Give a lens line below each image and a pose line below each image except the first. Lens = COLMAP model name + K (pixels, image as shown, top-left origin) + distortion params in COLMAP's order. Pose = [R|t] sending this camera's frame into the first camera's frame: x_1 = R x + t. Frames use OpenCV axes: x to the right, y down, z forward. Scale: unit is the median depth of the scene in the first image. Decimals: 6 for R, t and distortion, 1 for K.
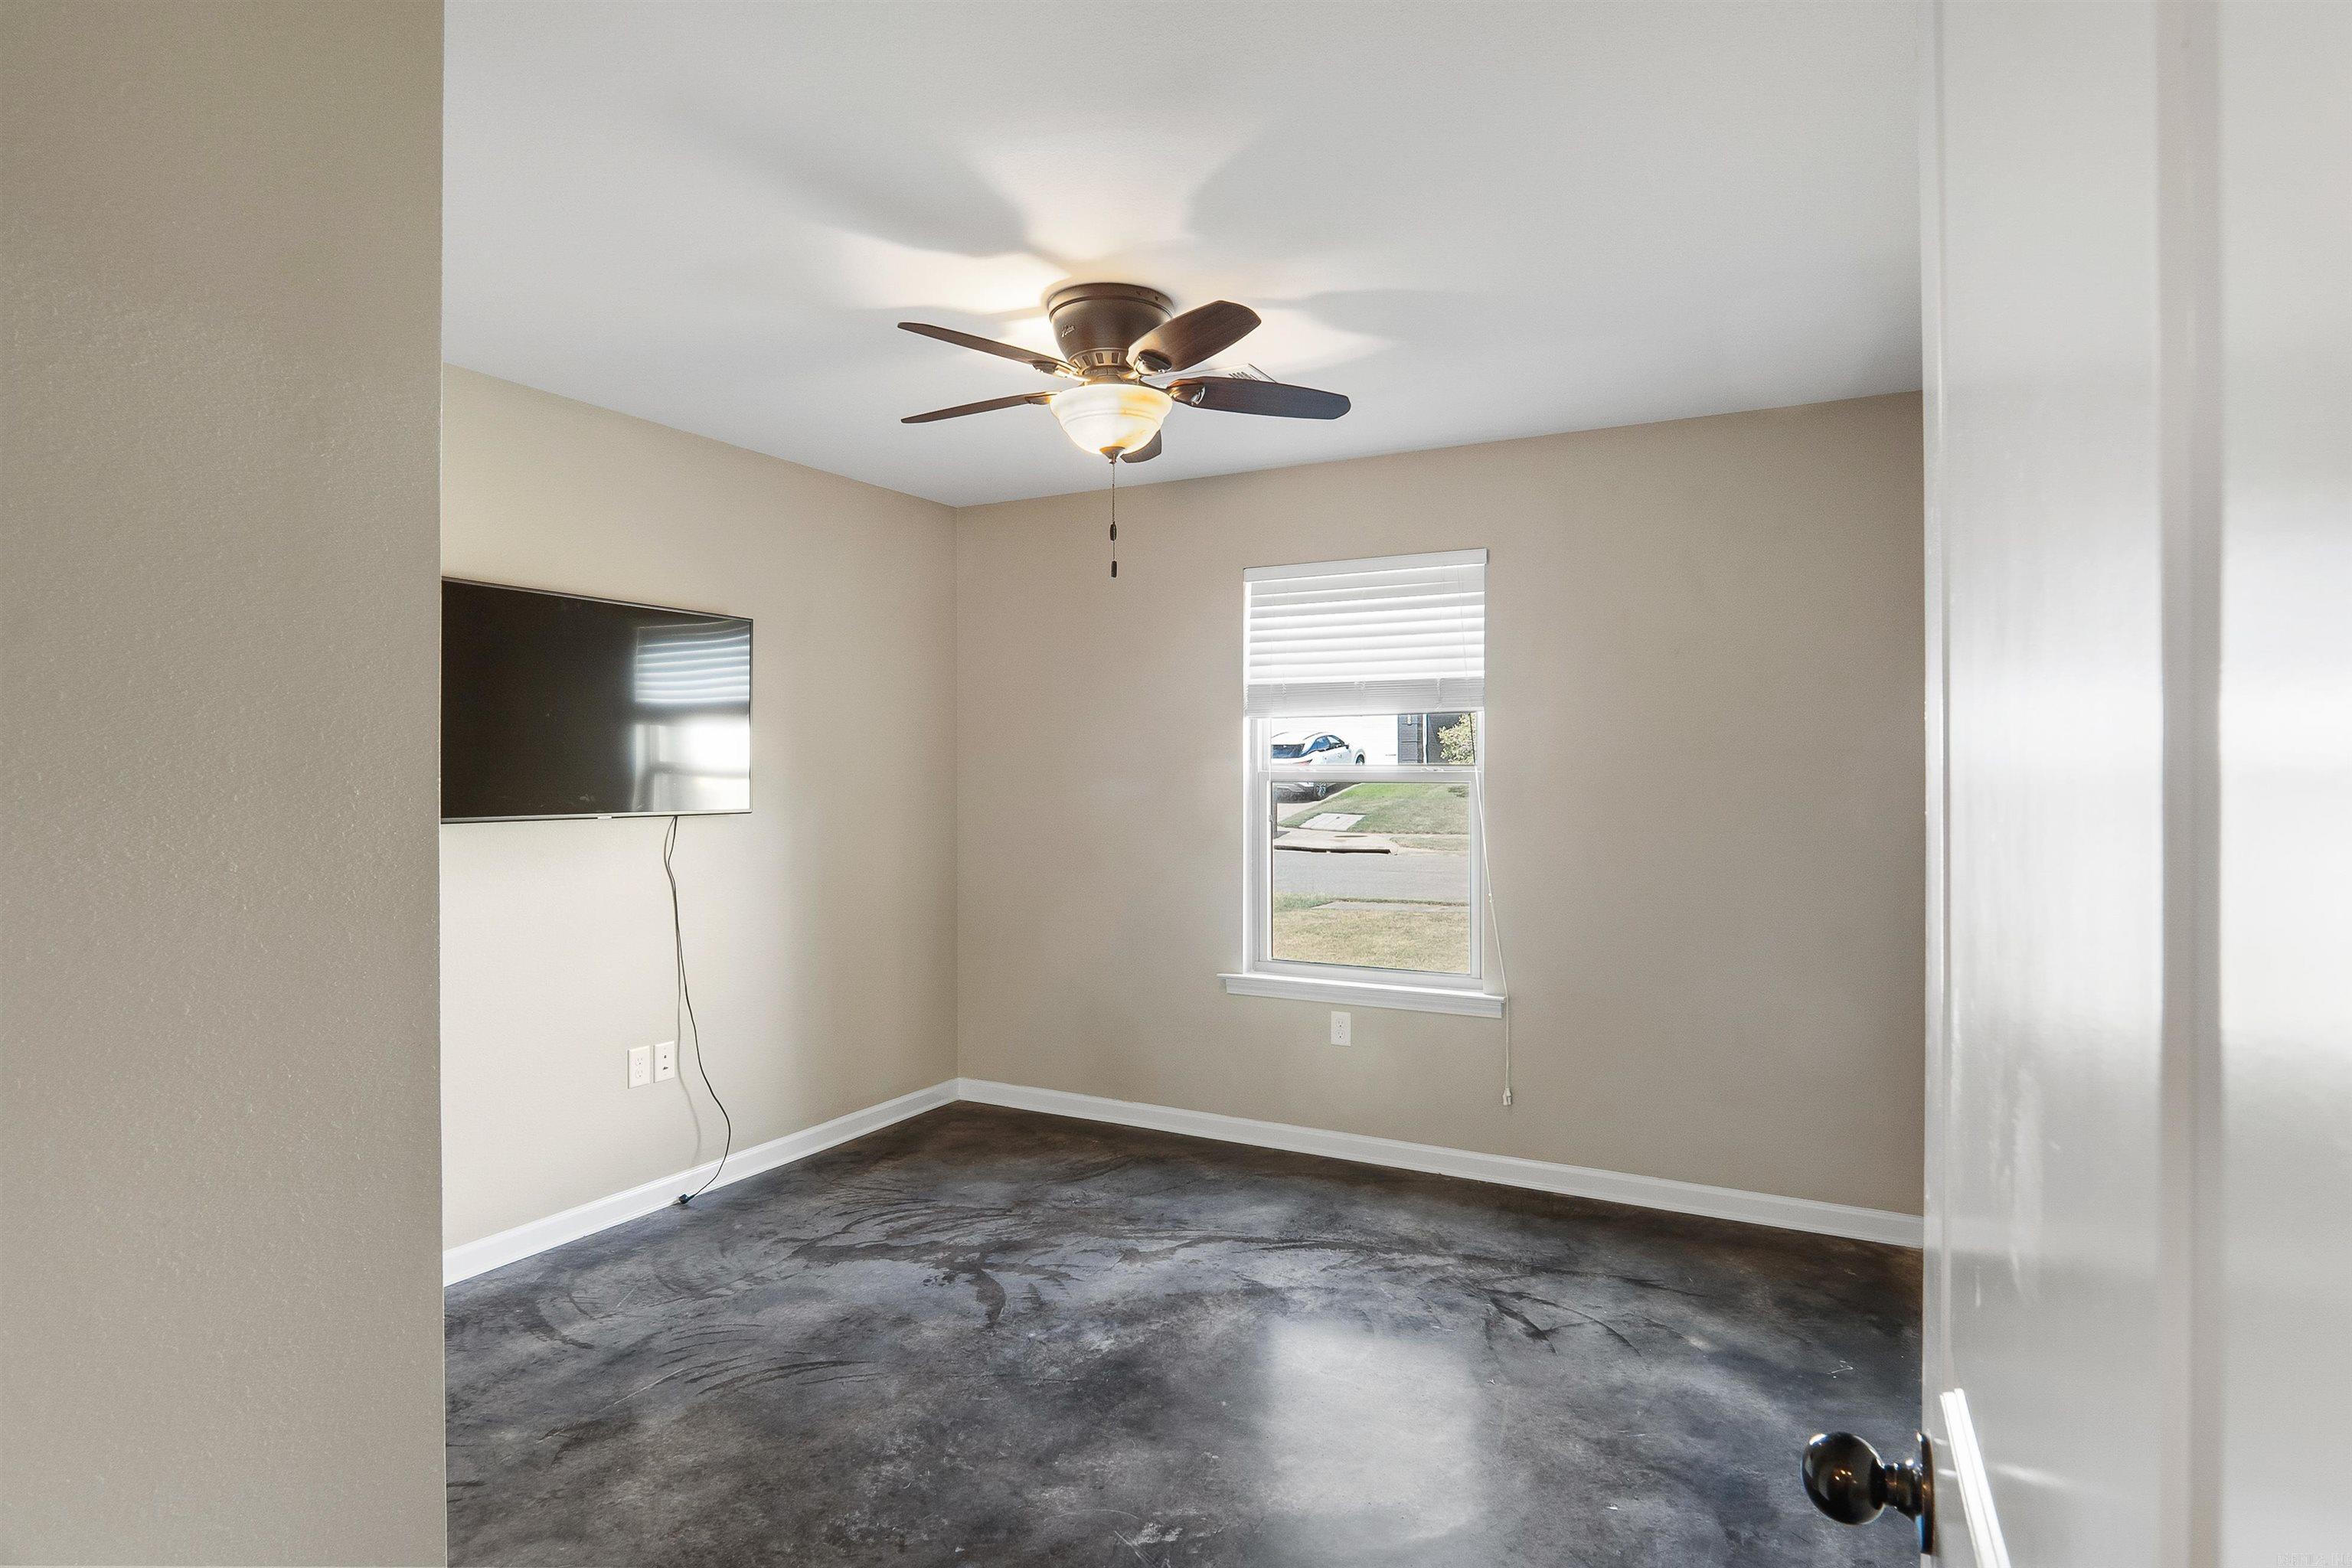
lens RADIAL K [[1255.5, 0, 1192.6], [0, 1255.5, 771.7], [0, 0, 1]] dist [-0.024441, 0.006646]
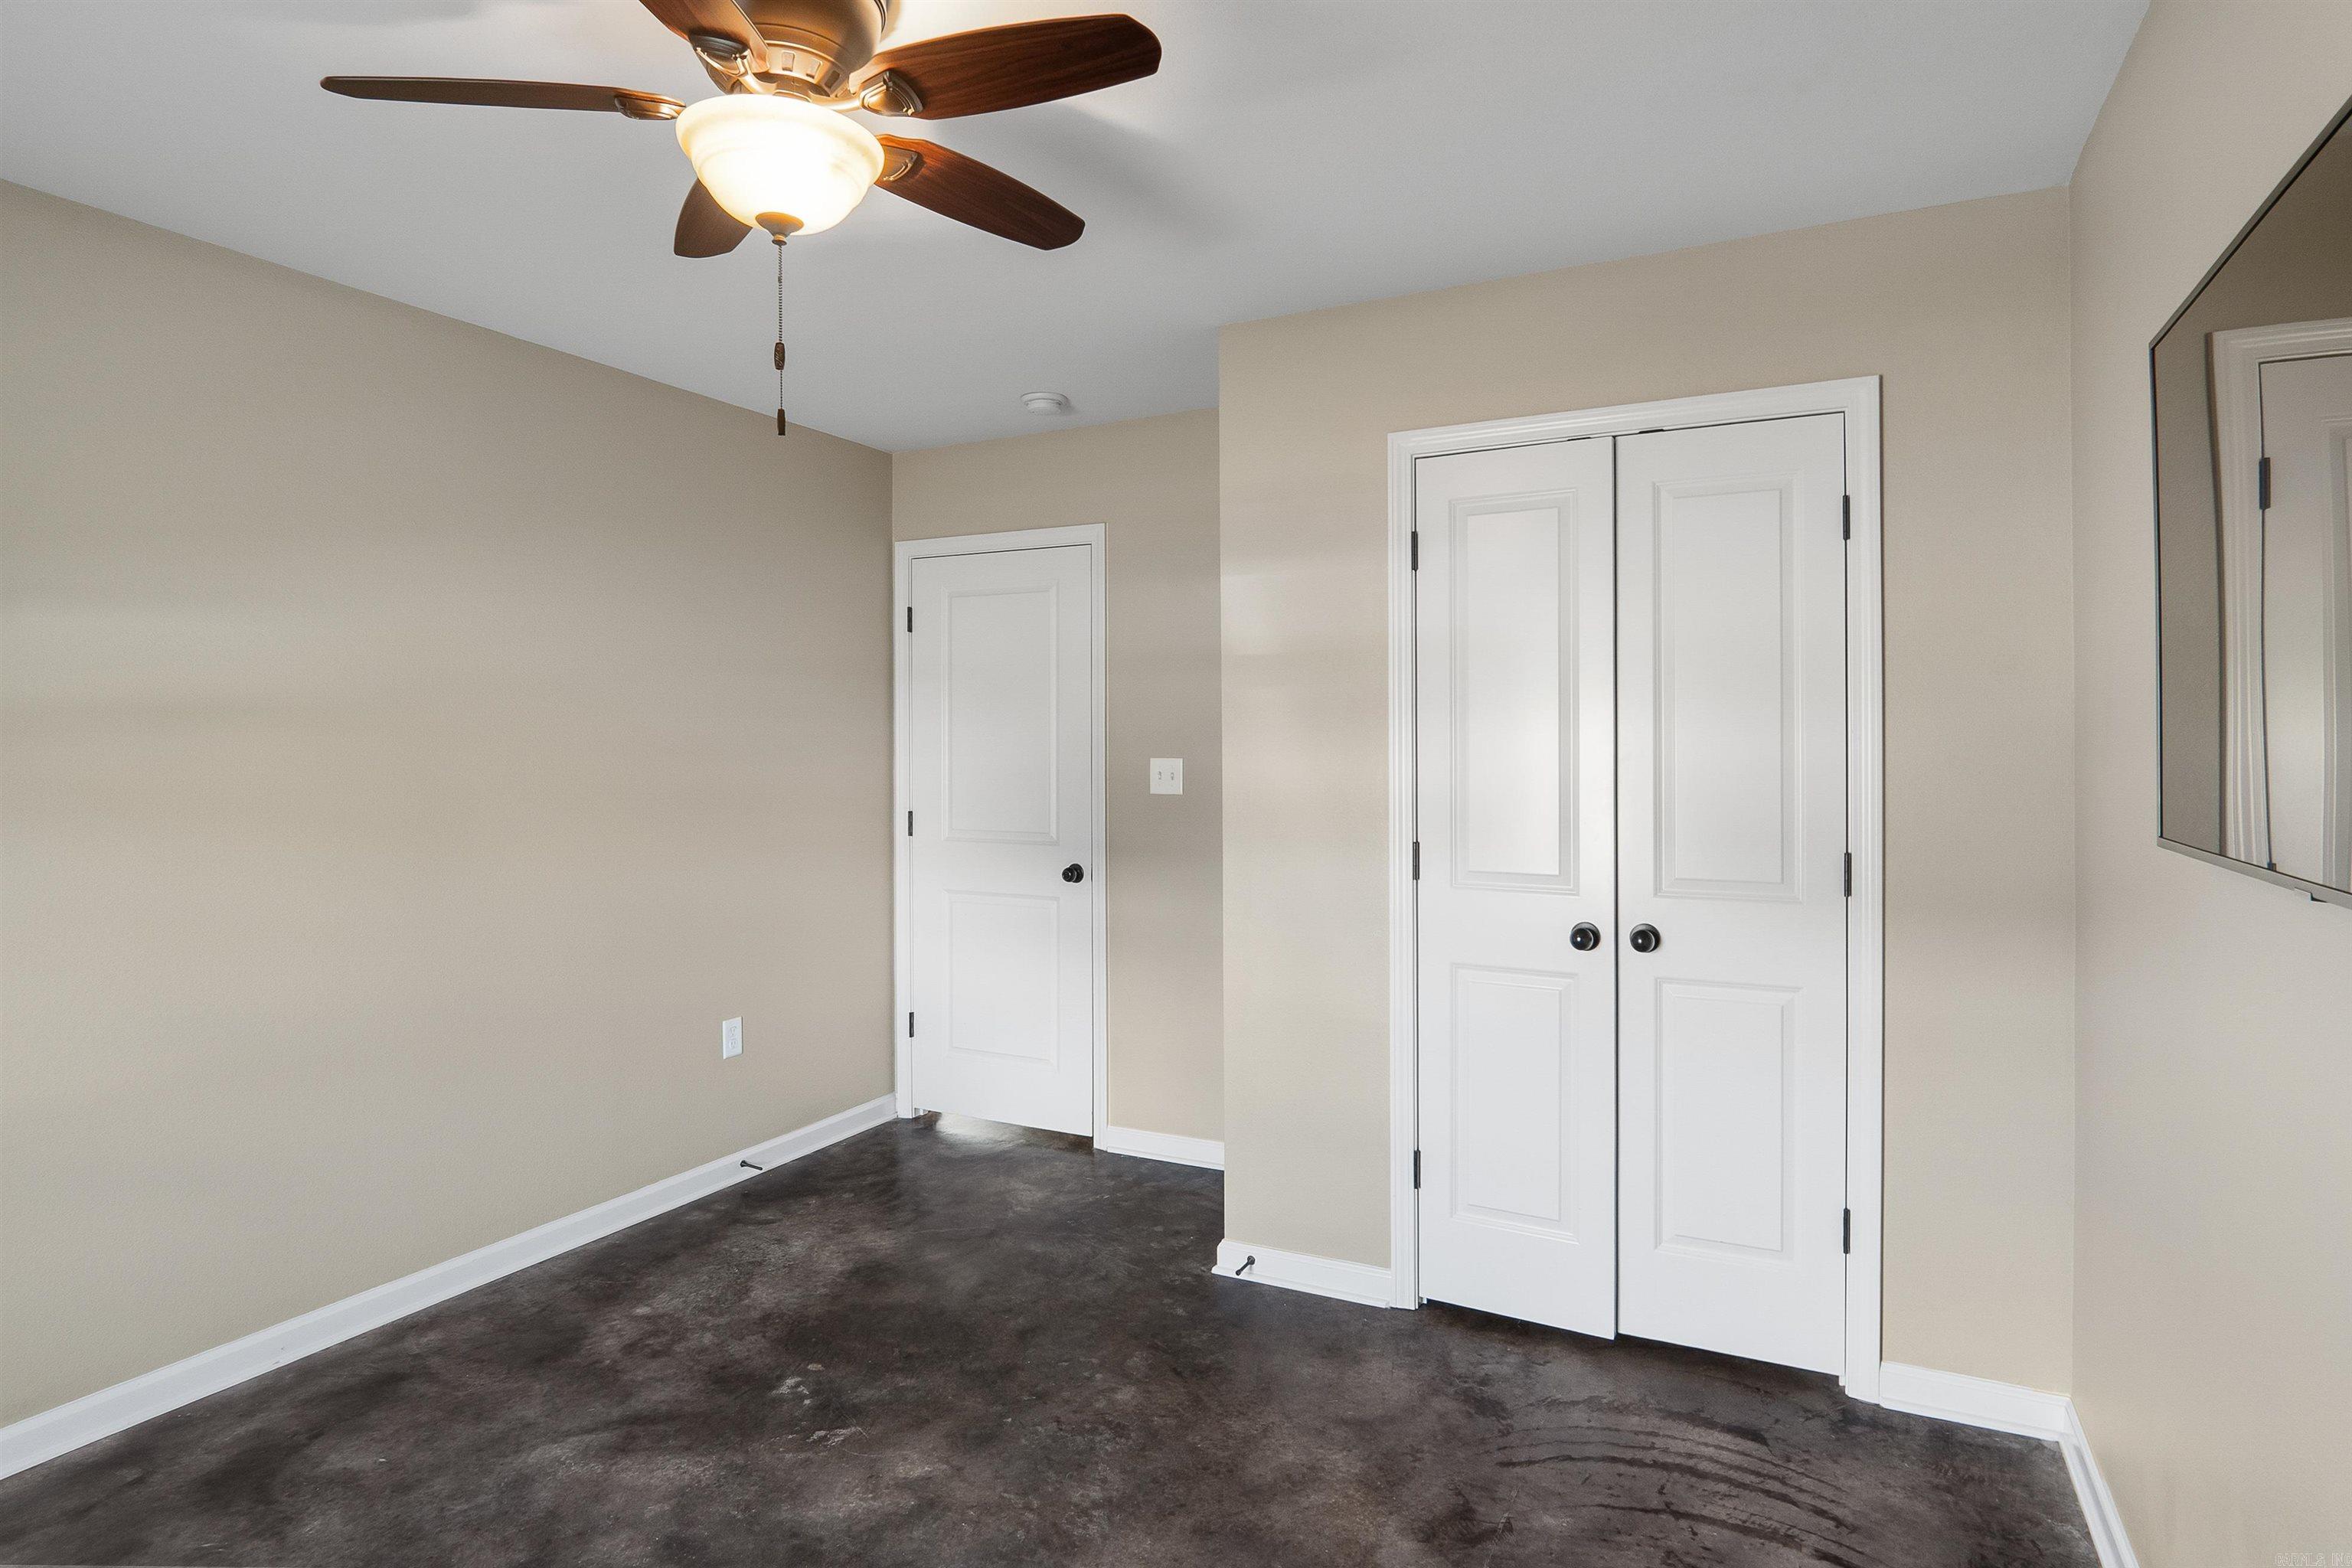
lens RADIAL K [[1255.5, 0, 1192.6], [0, 1255.5, 771.7], [0, 0, 1]] dist [-0.024441, 0.006646]
pose [[-0.999507, 0.003980, -0.031150, -0.291766], [0.003364, 0.999798, 0.019798, -0.000988], [0.031222, 0.019683, -0.999319, 1.931095]]
